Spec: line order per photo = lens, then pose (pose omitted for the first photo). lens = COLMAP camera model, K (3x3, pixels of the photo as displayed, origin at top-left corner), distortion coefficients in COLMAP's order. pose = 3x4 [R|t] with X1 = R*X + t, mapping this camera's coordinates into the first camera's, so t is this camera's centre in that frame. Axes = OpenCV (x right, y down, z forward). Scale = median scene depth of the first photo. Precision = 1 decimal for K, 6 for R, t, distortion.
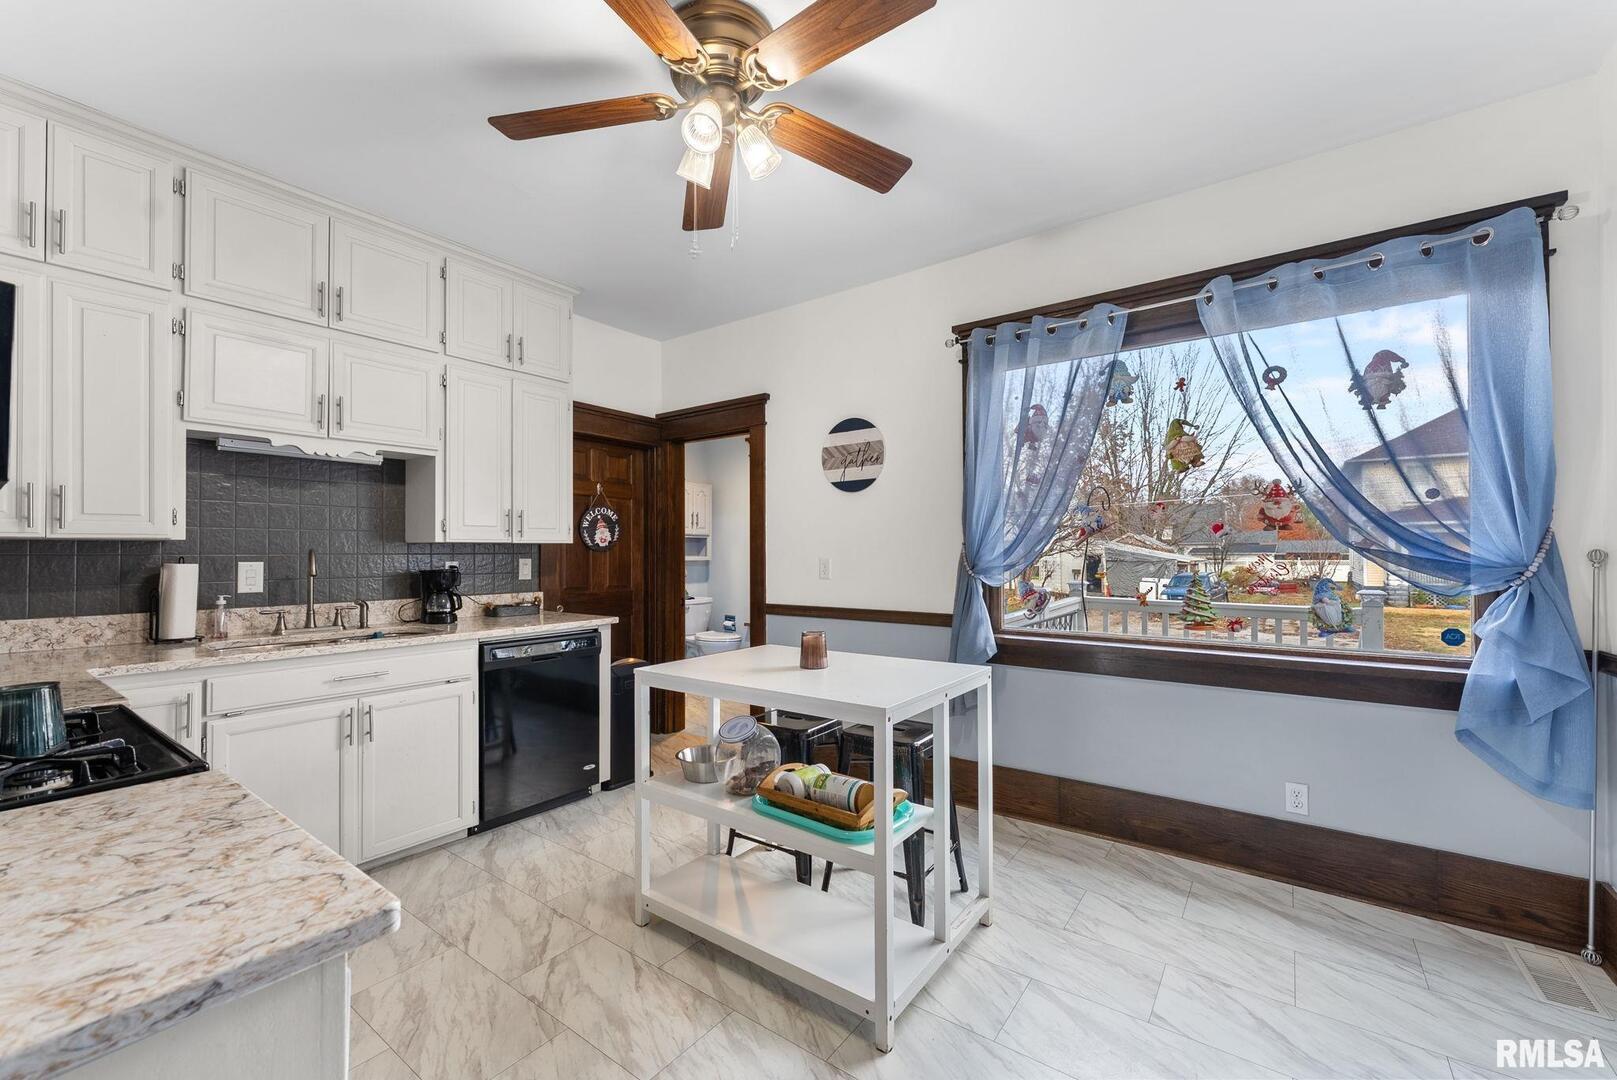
lens RADIAL K [[656.5, 0, 805.8], [0, 656.5, 544.6], [0, 0, 1]] dist [-0.004069, -0.000206]
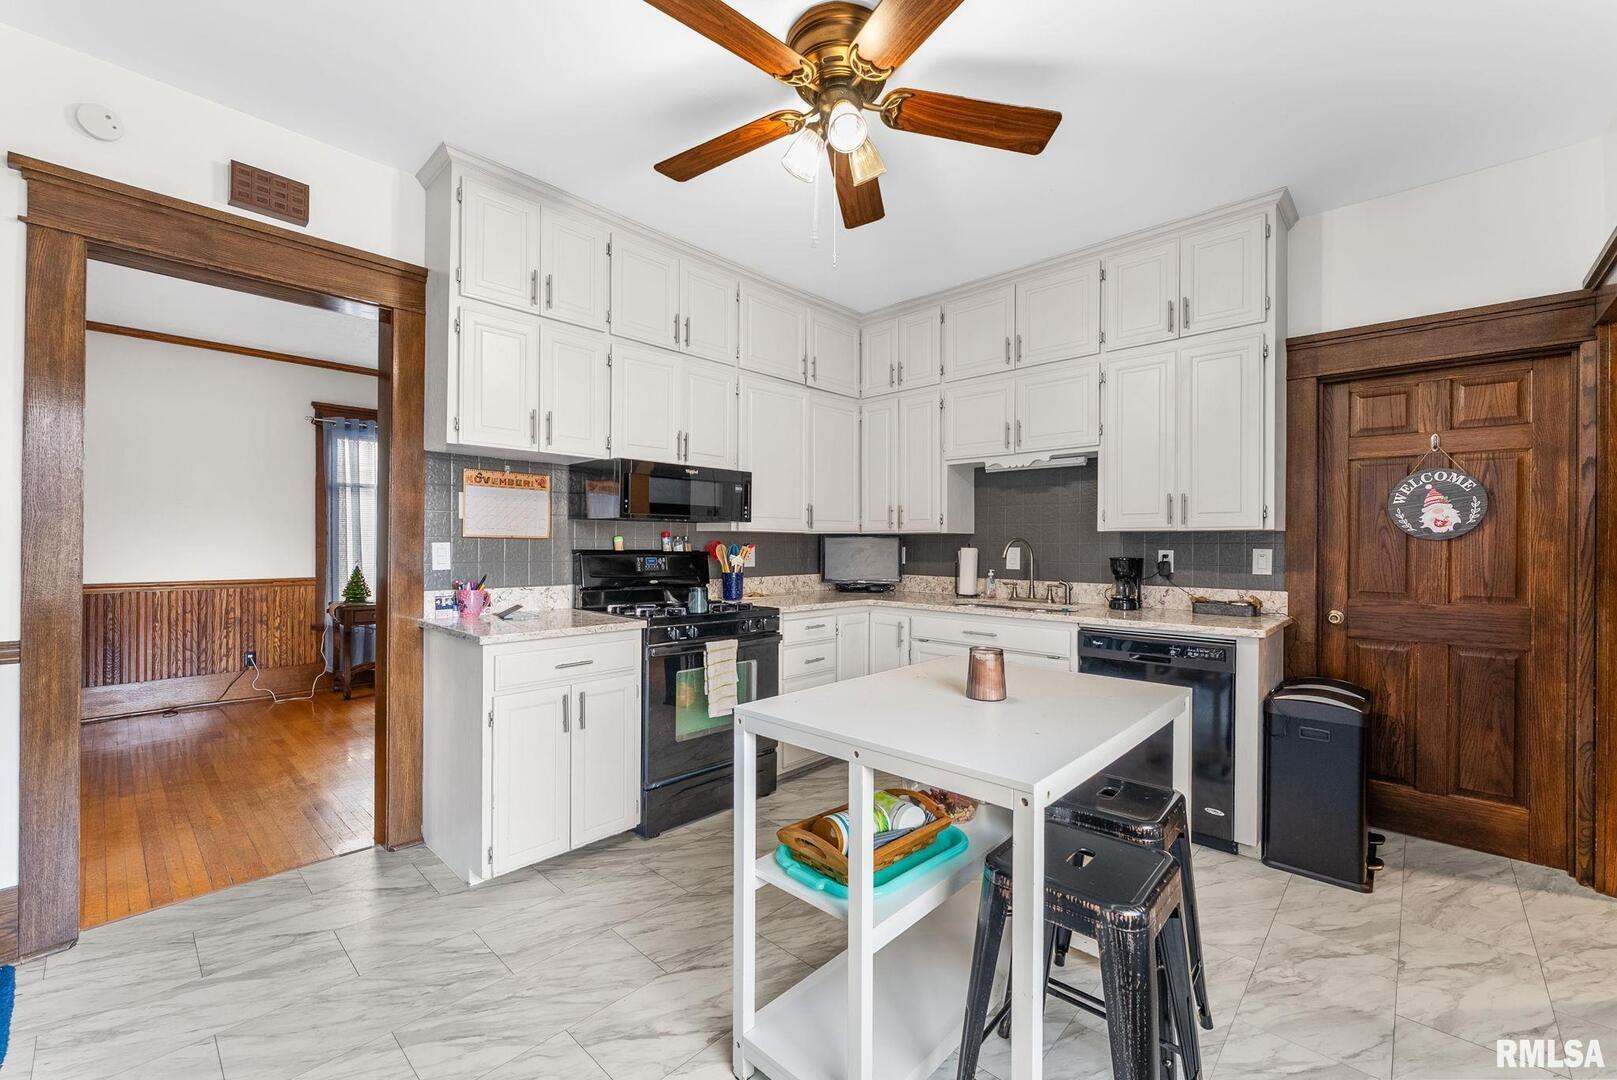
lens RADIAL K [[656.5, 0, 805.9], [0, 656.5, 540.7], [0, 0, 1]] dist [-0.004069, -0.000206]
pose [[-0.119617, 0.000251, -0.992820, 0.615821], [0.010056, 0.999949, -0.000959, 0.008353], [0.992769, -0.010099, -0.119613, 0.723129]]
